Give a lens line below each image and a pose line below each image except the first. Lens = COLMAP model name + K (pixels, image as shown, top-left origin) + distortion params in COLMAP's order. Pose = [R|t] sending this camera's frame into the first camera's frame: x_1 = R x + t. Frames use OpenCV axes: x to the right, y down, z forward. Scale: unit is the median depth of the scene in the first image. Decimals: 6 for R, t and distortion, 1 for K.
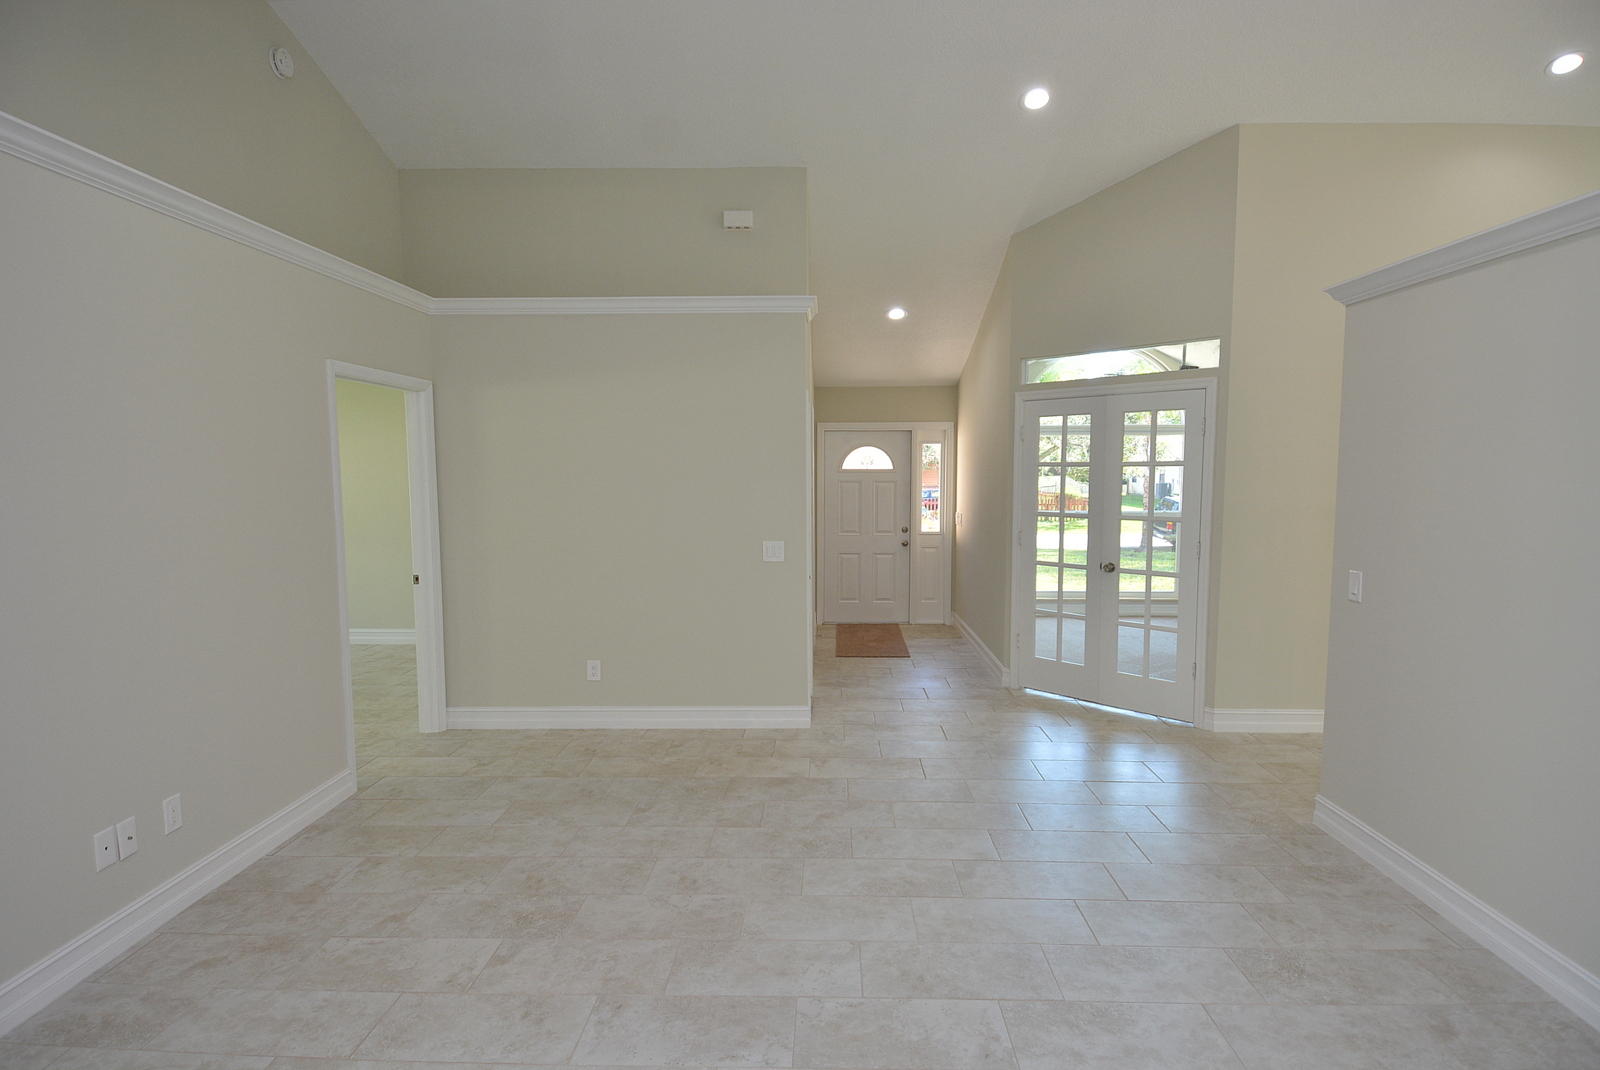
lens RADIAL K [[837.9, 0, 818.6], [0, 837.9, 538.7], [0, 0, 1]] dist [0.026447, -0.029614]
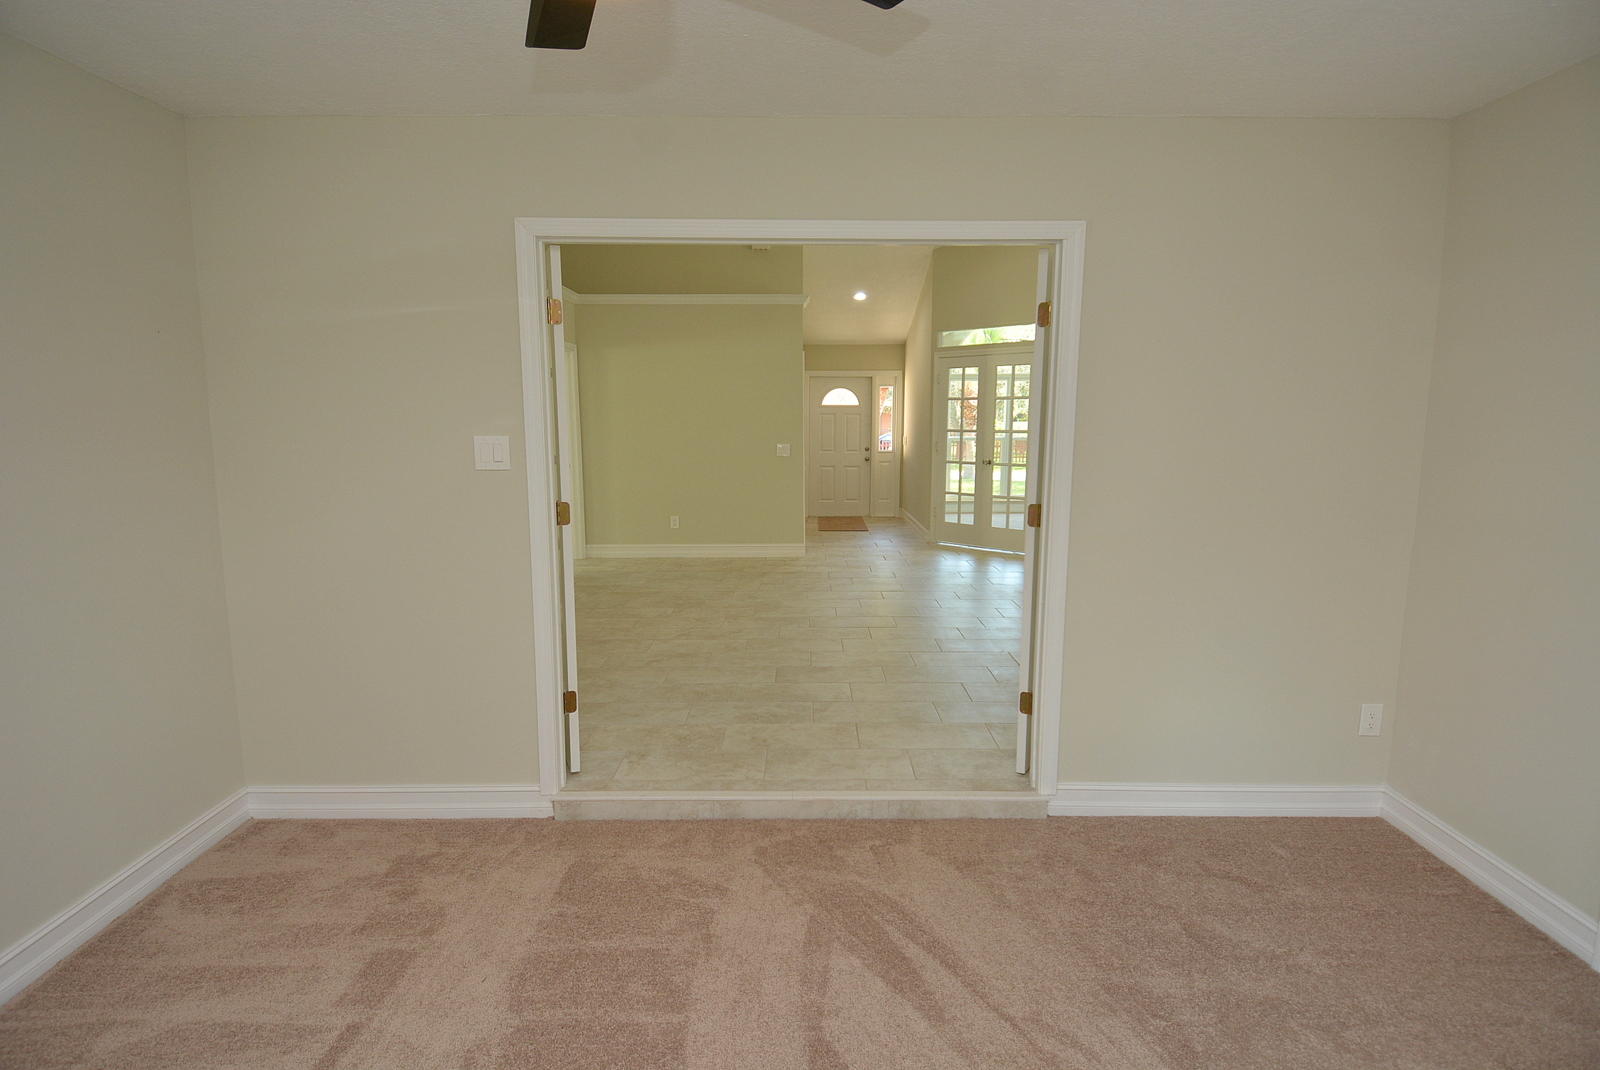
lens RADIAL K [[837.9, 0, 811.4], [0, 837.9, 540.0], [0, 0, 1]] dist [0.026447, -0.029614]
pose [[0.999720, -0.000227, 0.023680, -0.026302], [-0.001266, 0.998012, 0.063018, 0.061424], [-0.023648, -0.063030, 0.997731, -0.464593]]
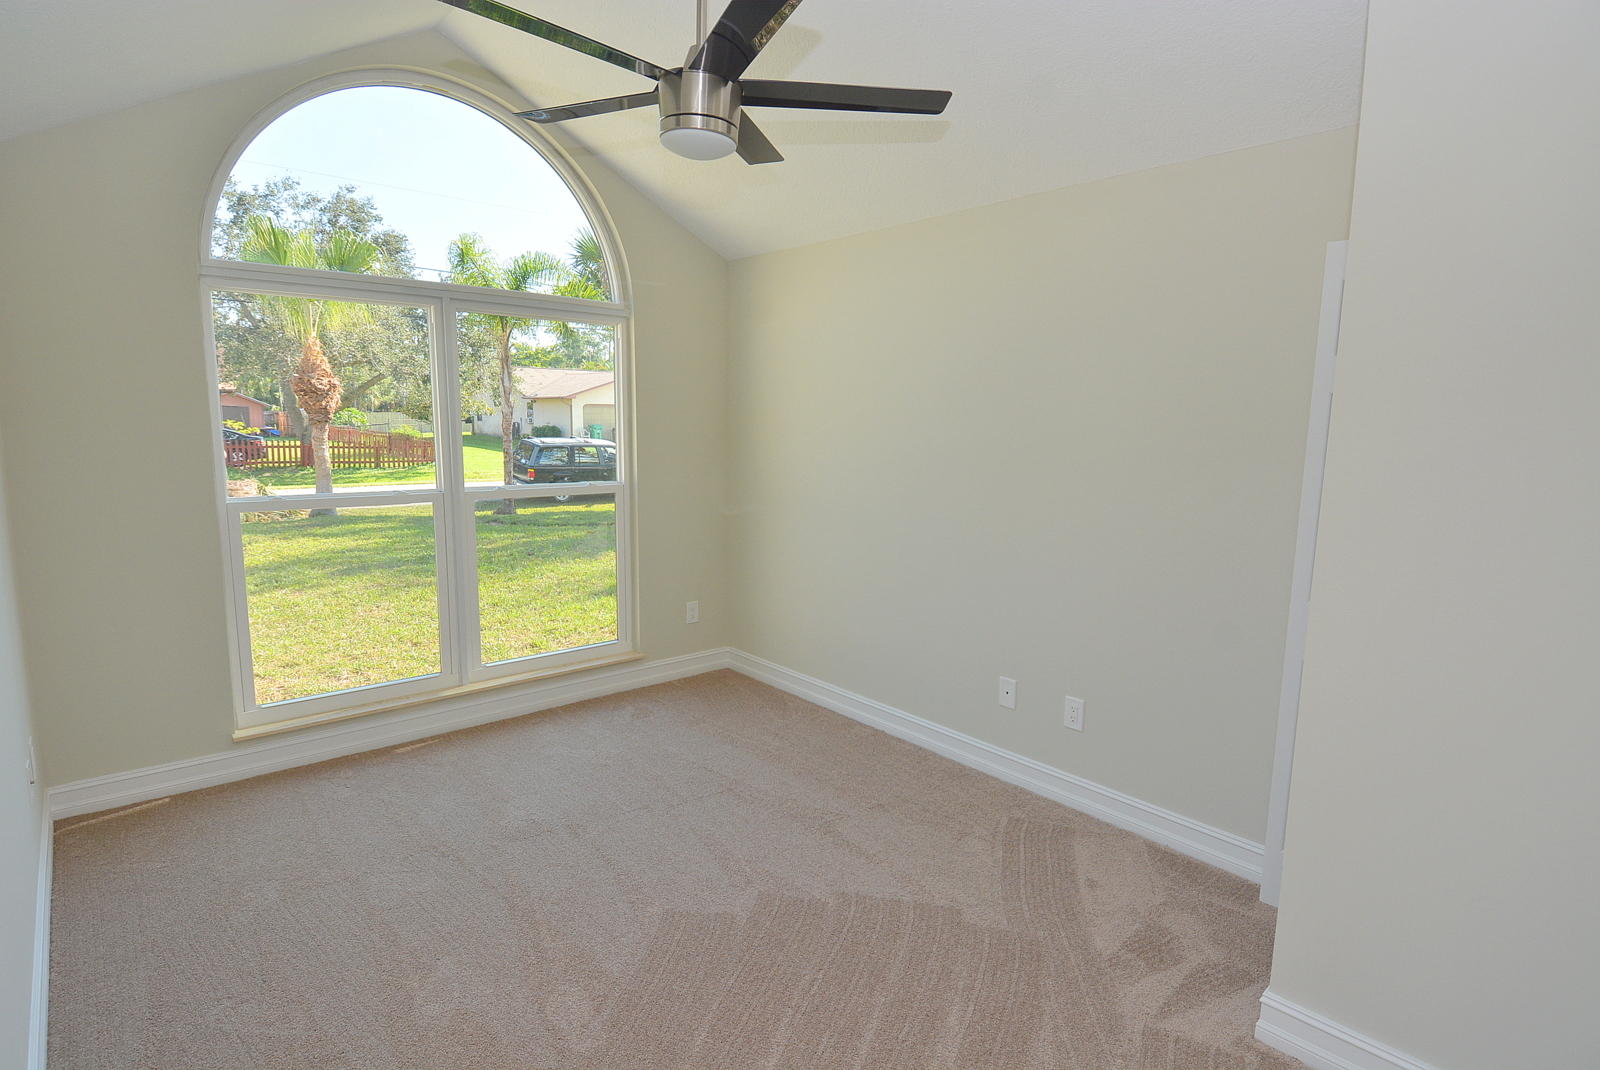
lens RADIAL K [[837.9, 0, 810.8], [0, 837.9, 546.8], [0, 0, 1]] dist [0.026447, -0.029614]
pose [[0.745098, -0.088695, 0.661031, 0.251730], [0.034699, 0.994931, 0.094385, -0.046277], [-0.666052, -0.047389, 0.744399, 0.720747]]
